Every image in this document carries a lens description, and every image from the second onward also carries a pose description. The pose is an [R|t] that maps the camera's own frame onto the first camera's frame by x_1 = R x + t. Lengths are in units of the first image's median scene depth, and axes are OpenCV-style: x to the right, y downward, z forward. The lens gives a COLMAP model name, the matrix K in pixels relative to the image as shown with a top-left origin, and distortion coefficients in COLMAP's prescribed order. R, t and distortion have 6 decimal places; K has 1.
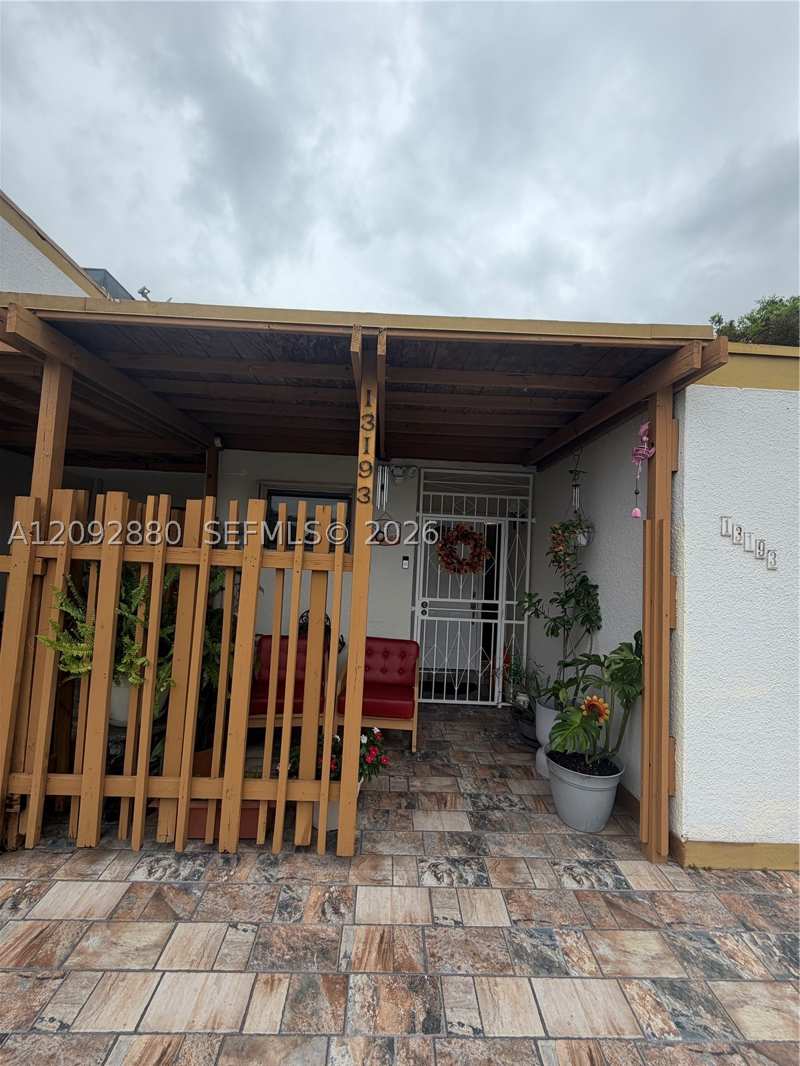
lens RADIAL K [[422.6, 0, 400.0], [0, 422.6, 533.0], [0, 0, 1]] dist [-0.001073, 0.000247]
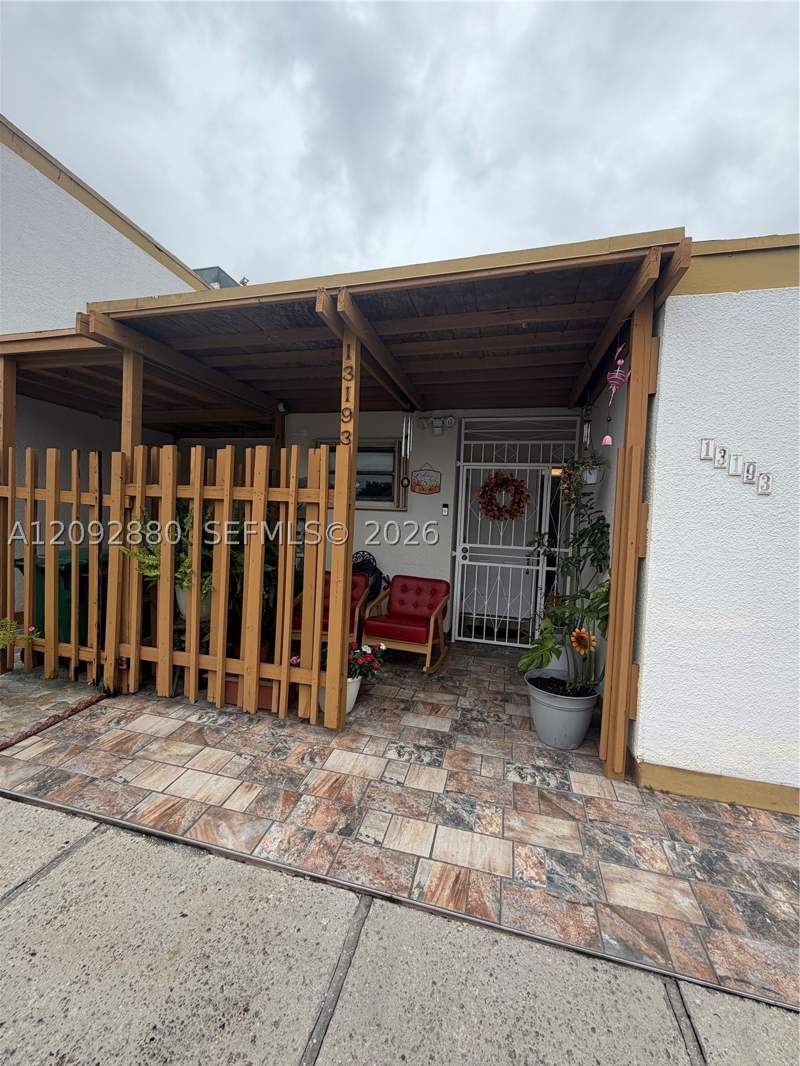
lens RADIAL K [[422.6, 0, 400.0], [0, 422.6, 533.0], [0, 0, 1]] dist [-0.001073, 0.000247]
pose [[0.959900, 0.004450, -0.280309, 0.401862], [0.017965, 0.996843, 0.077345, 0.087676], [0.279768, -0.079279, 0.956789, -0.097365]]
